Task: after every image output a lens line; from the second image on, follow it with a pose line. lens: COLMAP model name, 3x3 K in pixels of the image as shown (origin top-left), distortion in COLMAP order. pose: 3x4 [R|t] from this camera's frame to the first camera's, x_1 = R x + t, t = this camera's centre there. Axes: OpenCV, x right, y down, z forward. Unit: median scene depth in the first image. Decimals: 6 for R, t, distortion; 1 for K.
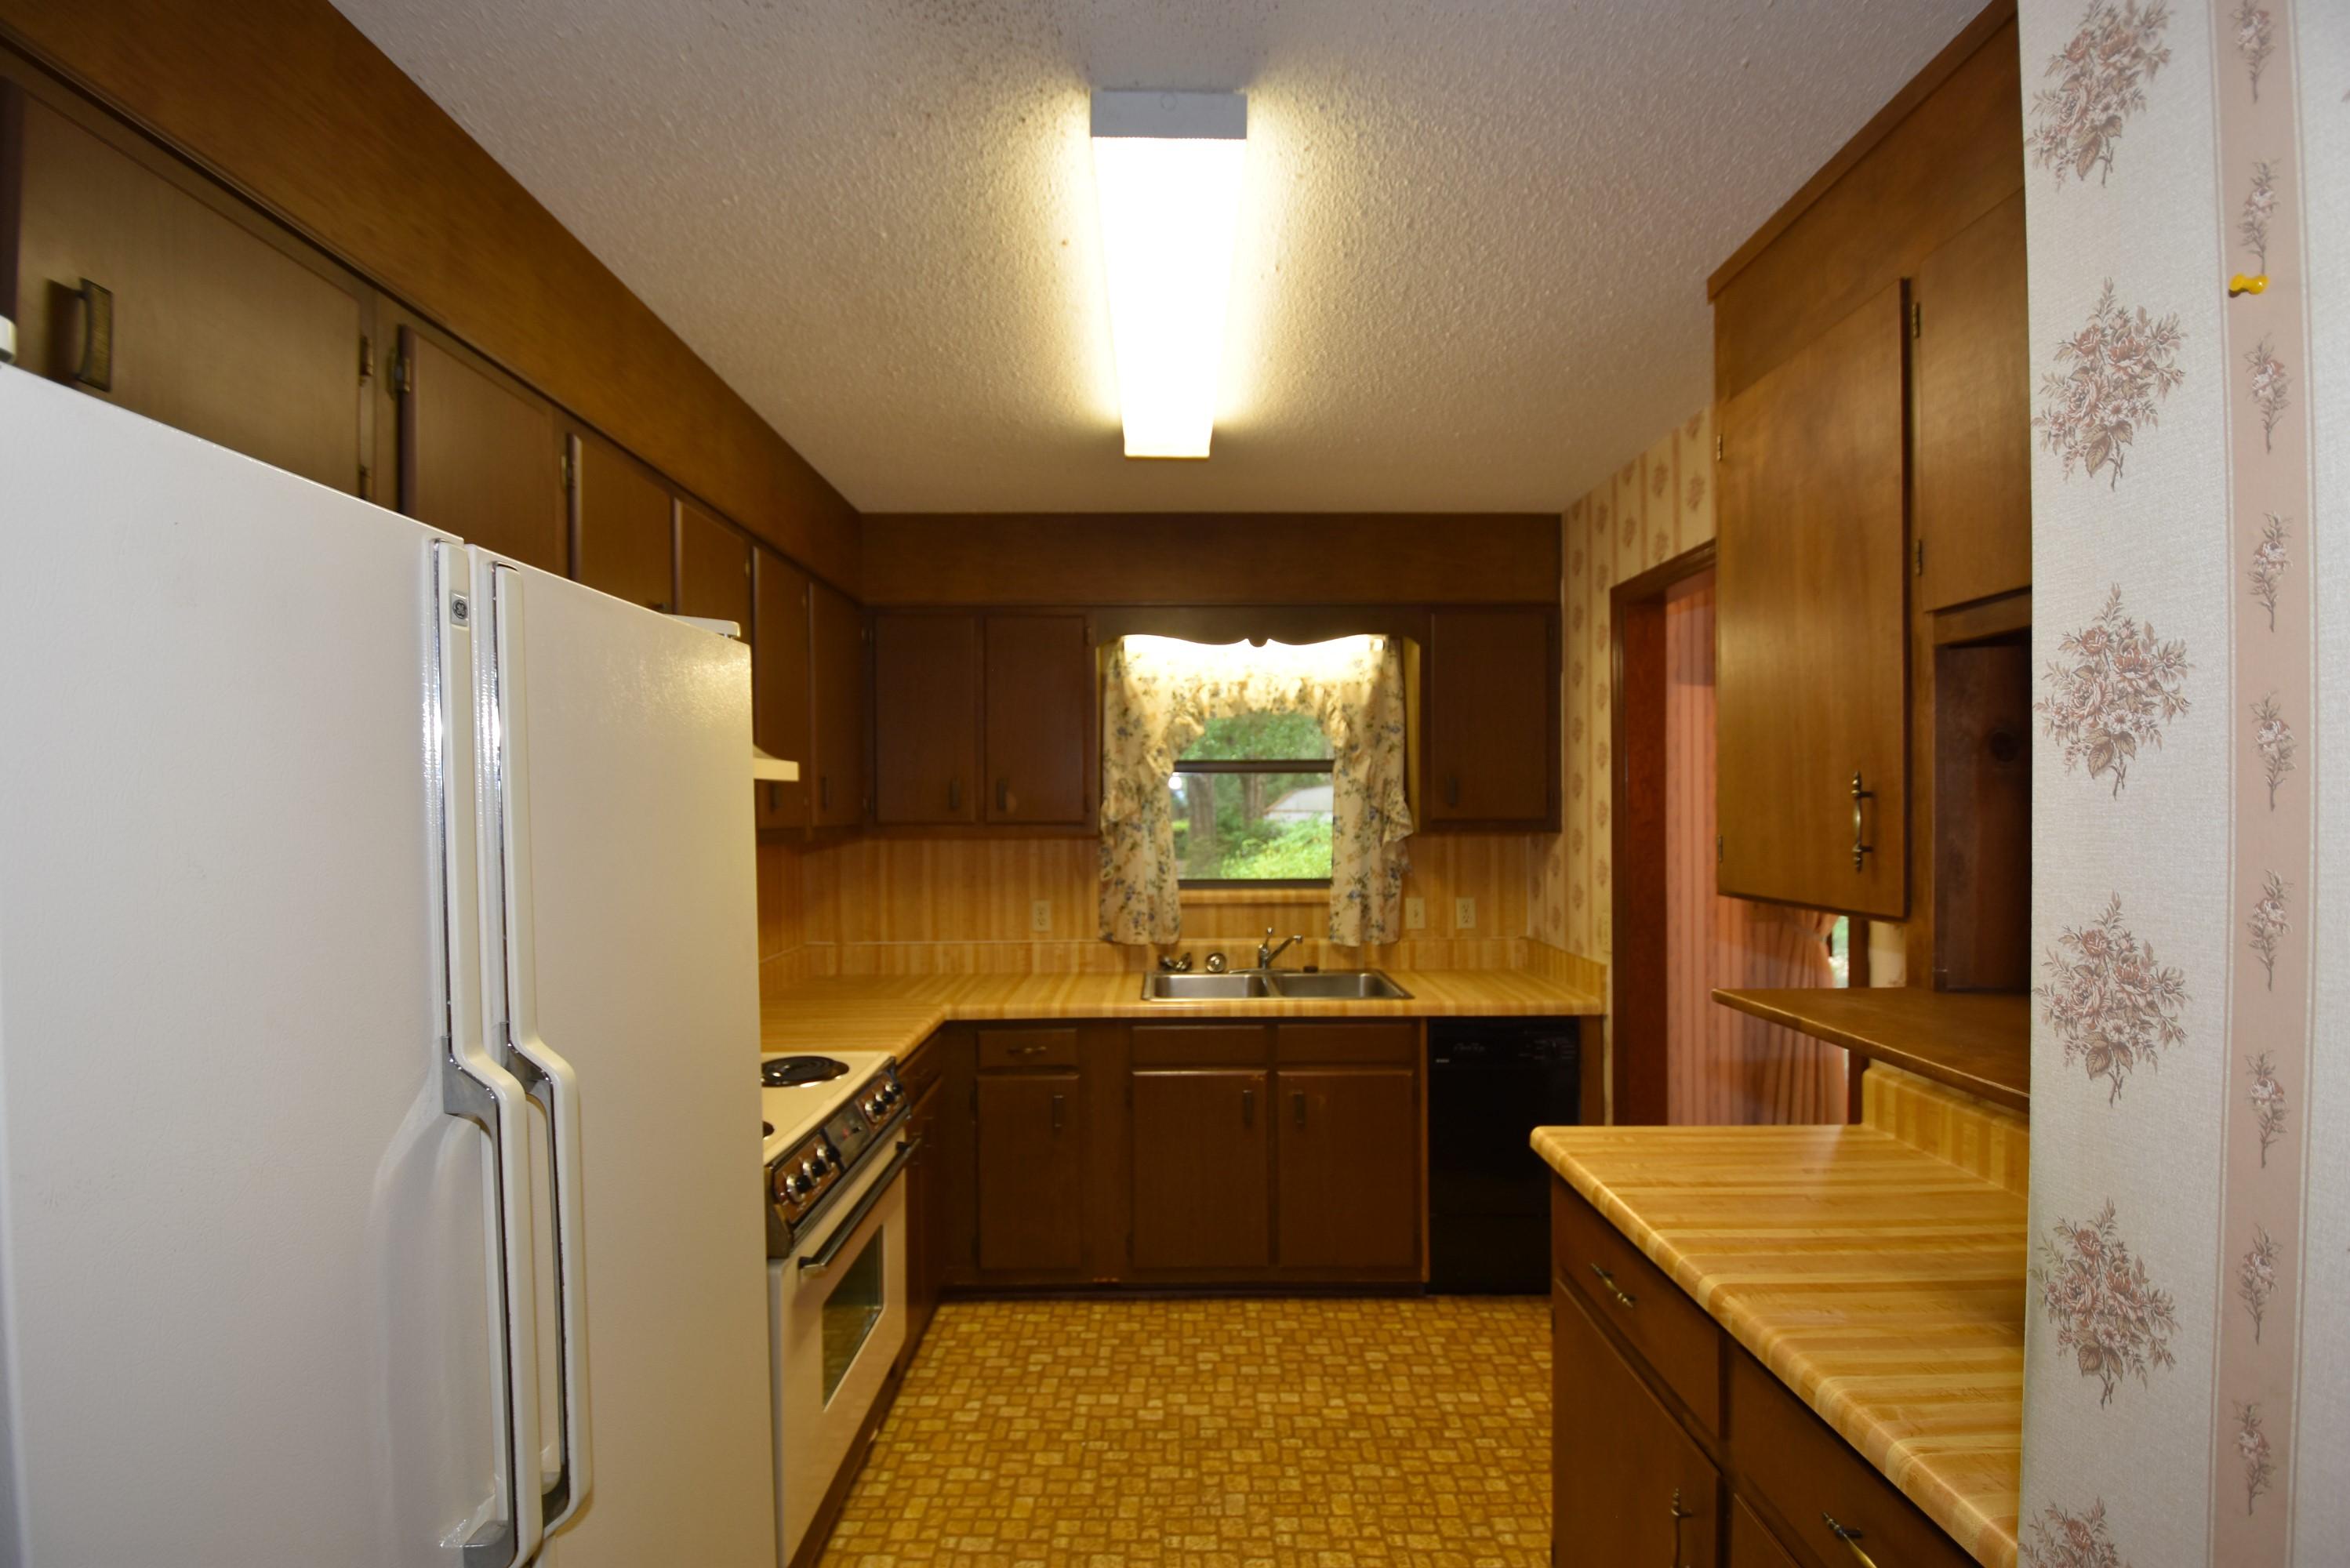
lens RADIAL K [[1027.8, 0, 1182.1], [0, 1027.8, 809.2], [0, 0, 1]] dist [0.016300, -0.022283]
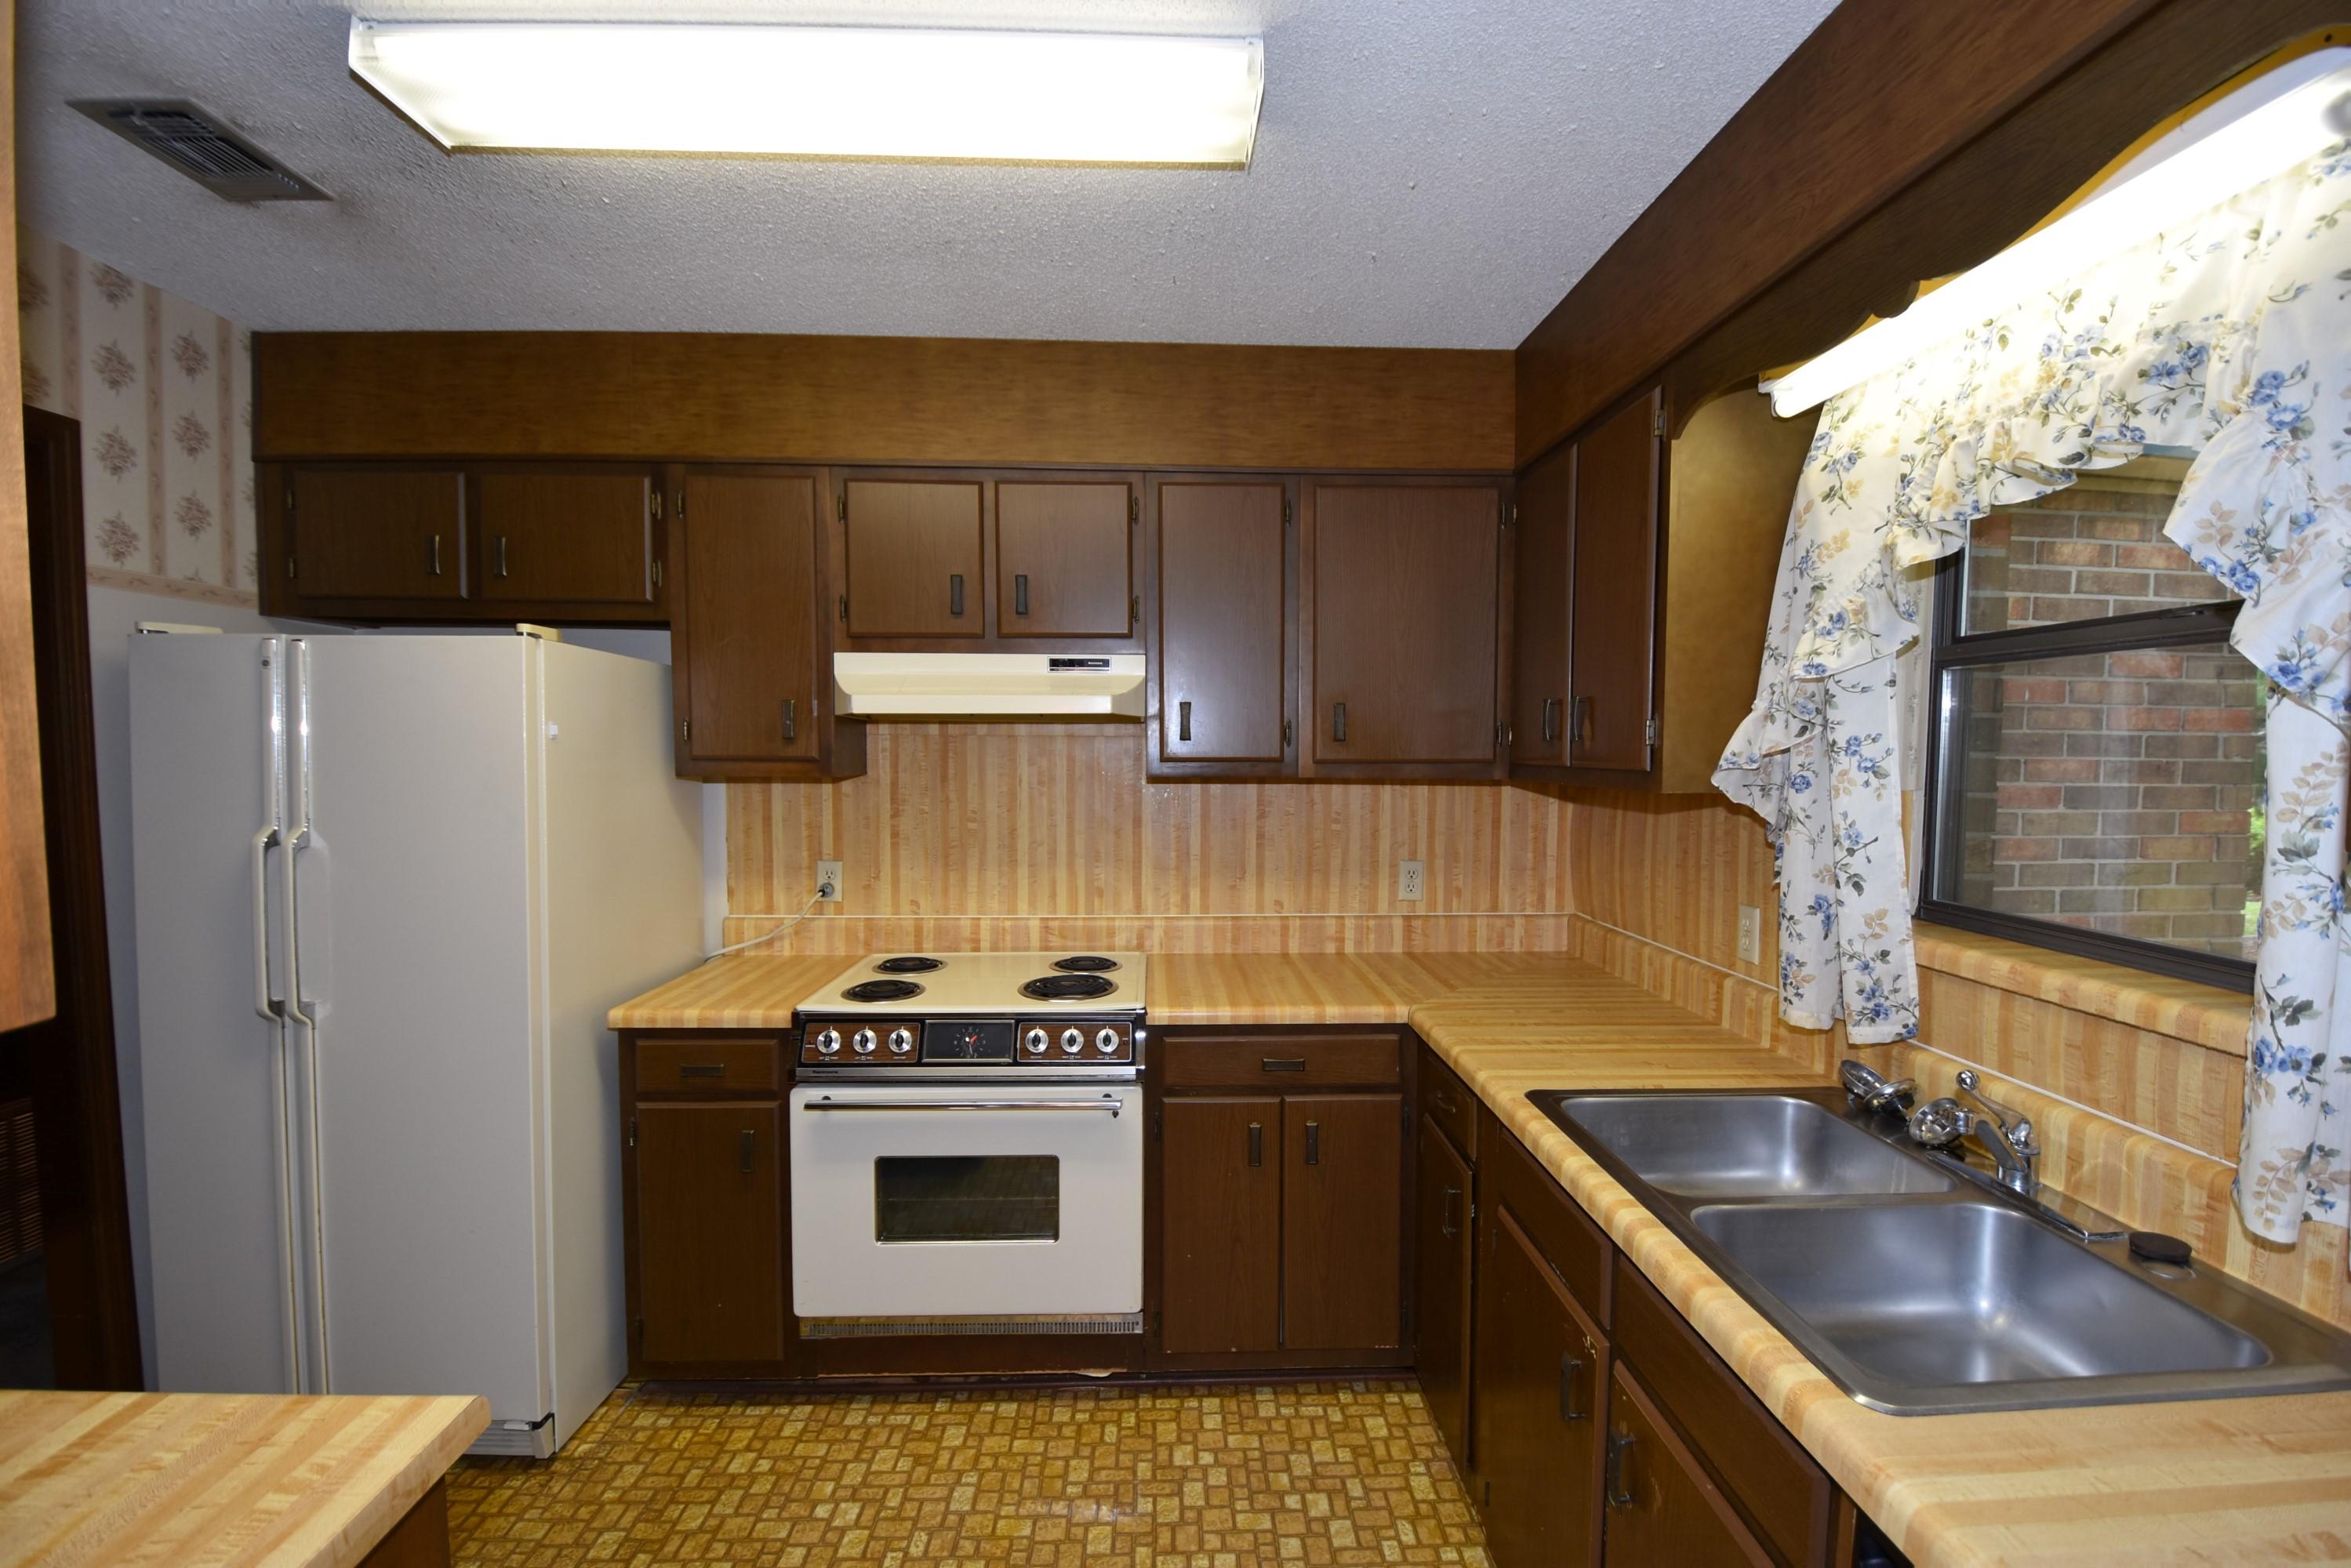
lens RADIAL K [[1028.2, 0, 1182.6], [0, 1028.2, 809.2], [0, 0, 1]] dist [0.016300, -0.022283]
pose [[0.022273, 0.065595, -0.997598, 0.428777], [-0.007026, 0.997831, 0.065453, 0.000731], [0.999727, 0.005551, 0.022686, 0.693380]]
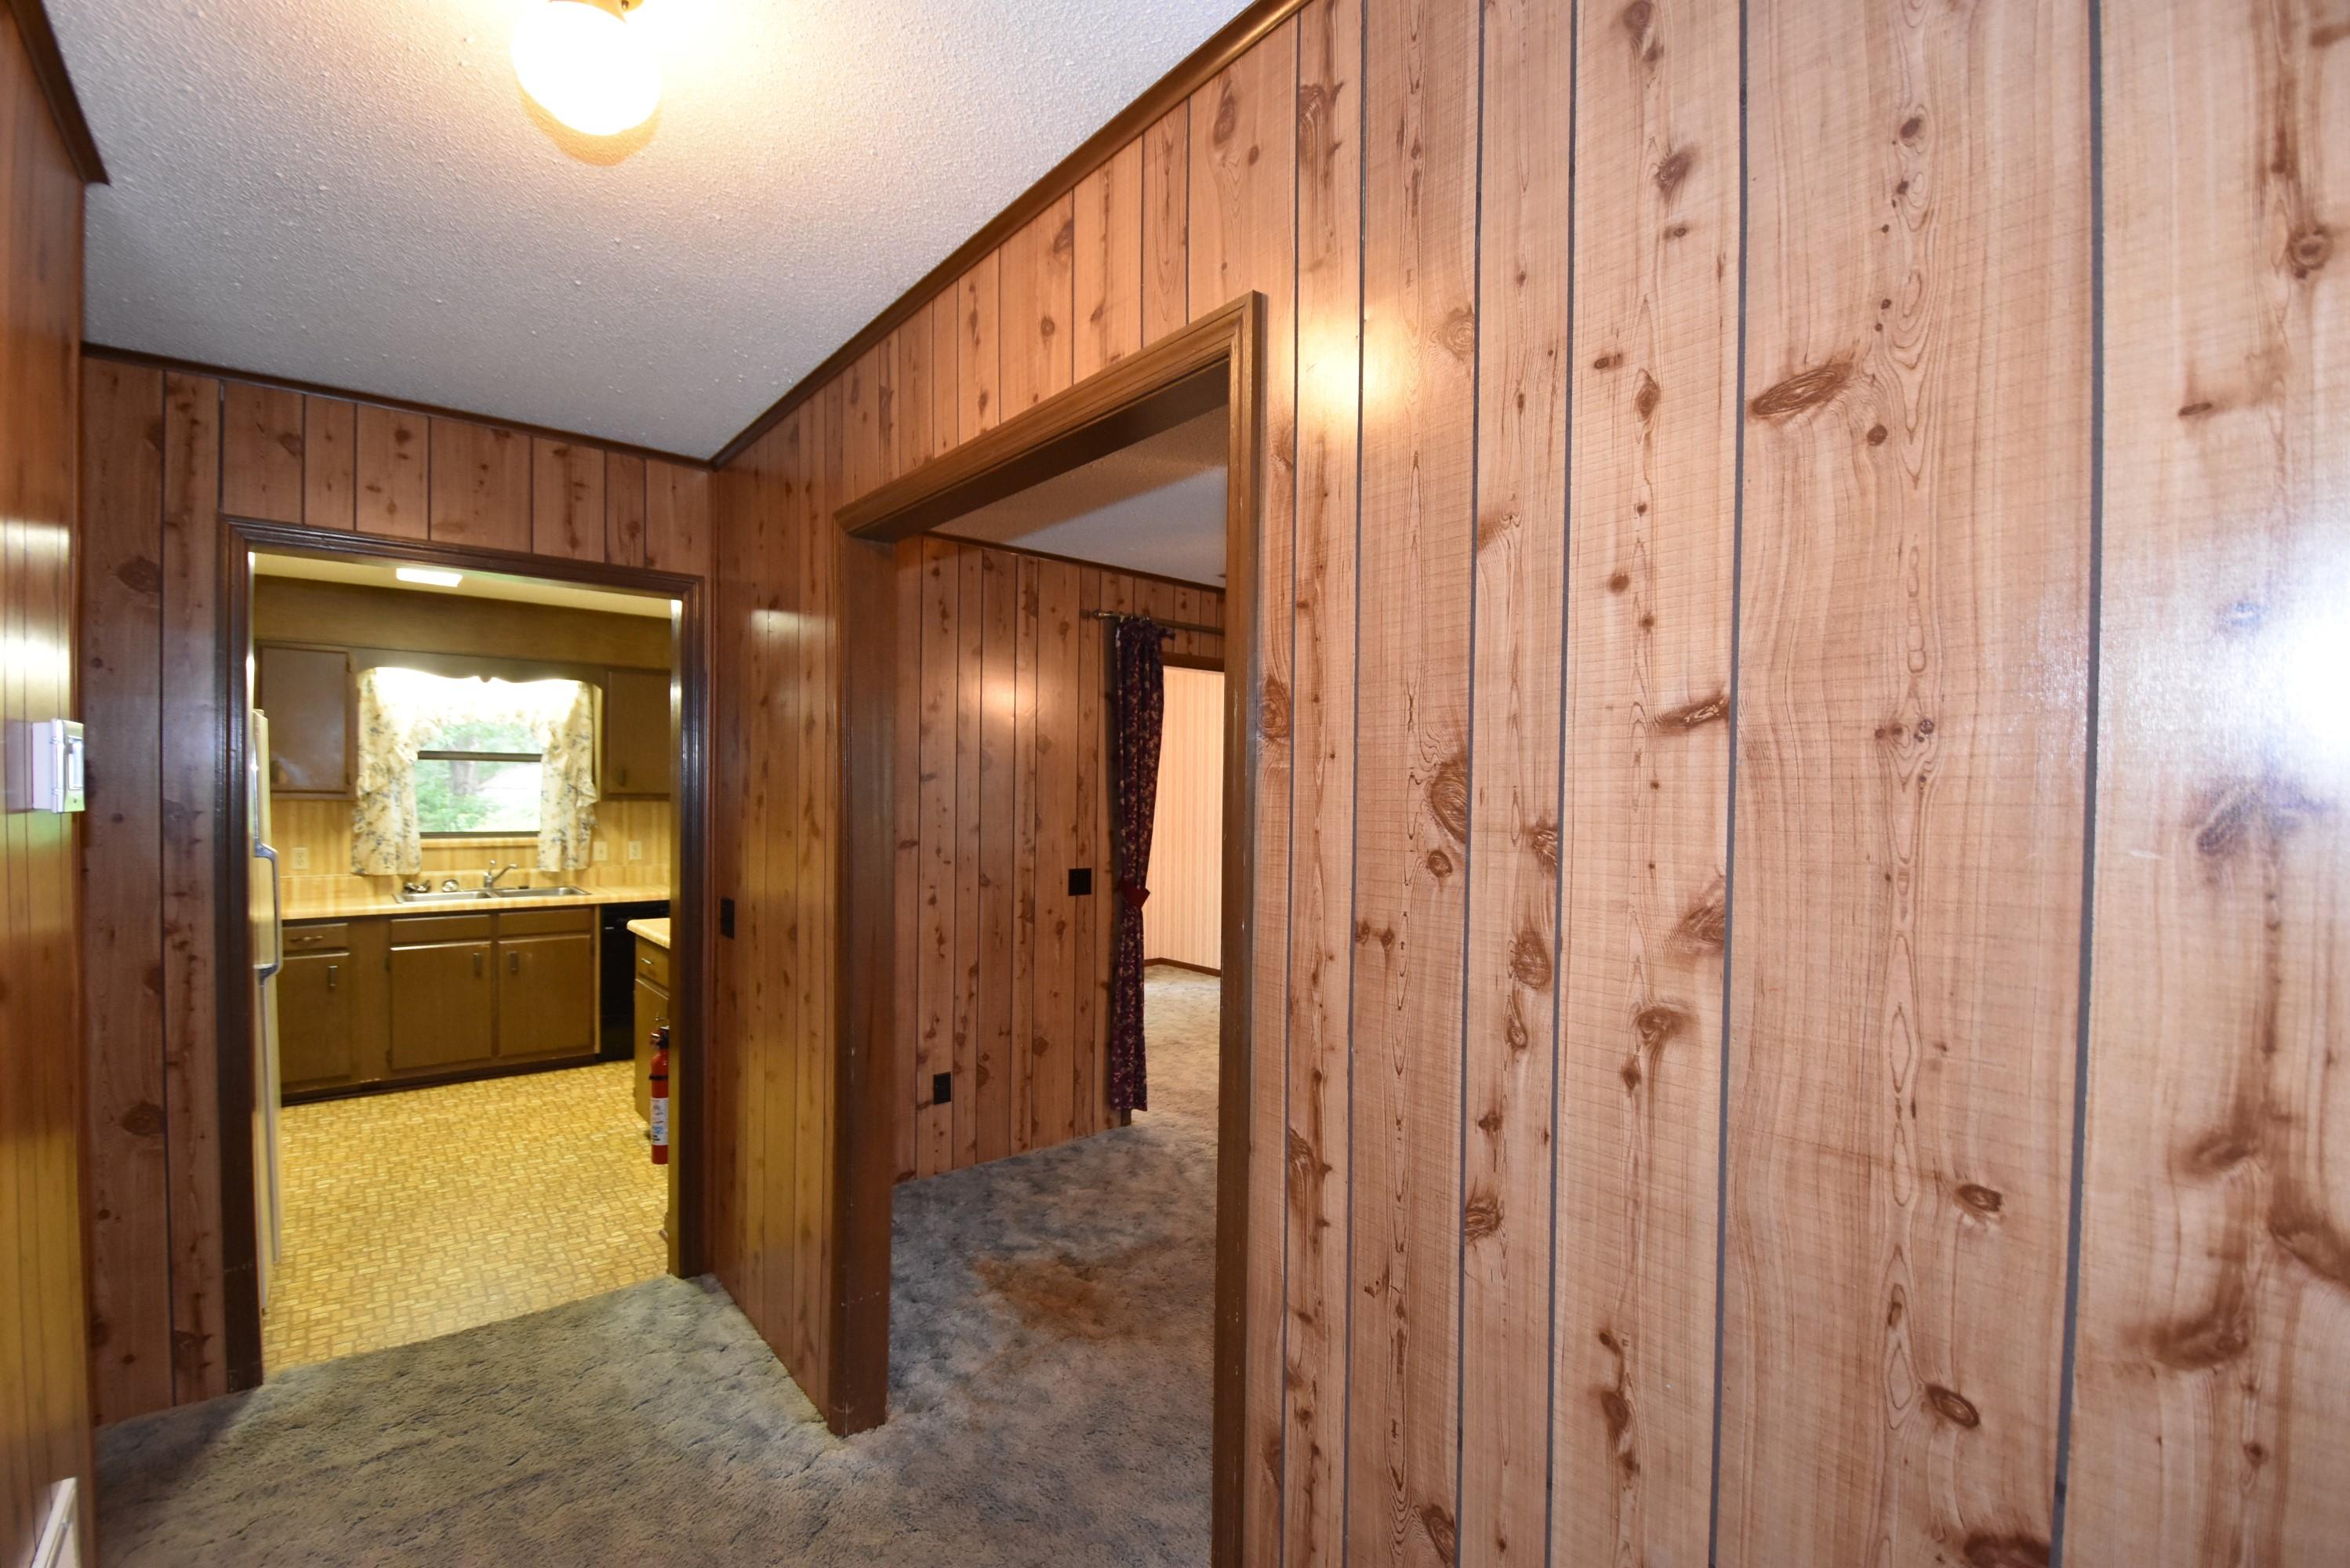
lens RADIAL K [[1027.8, 0, 1182.1], [0, 1027.8, 809.2], [0, 0, 1]] dist [0.016300, -0.022283]
pose [[0.776820, 0.004136, 0.629709, -0.087473], [-0.015427, 0.999803, 0.012464, 0.000938], [-0.629533, -0.019397, 0.776731, -0.868012]]
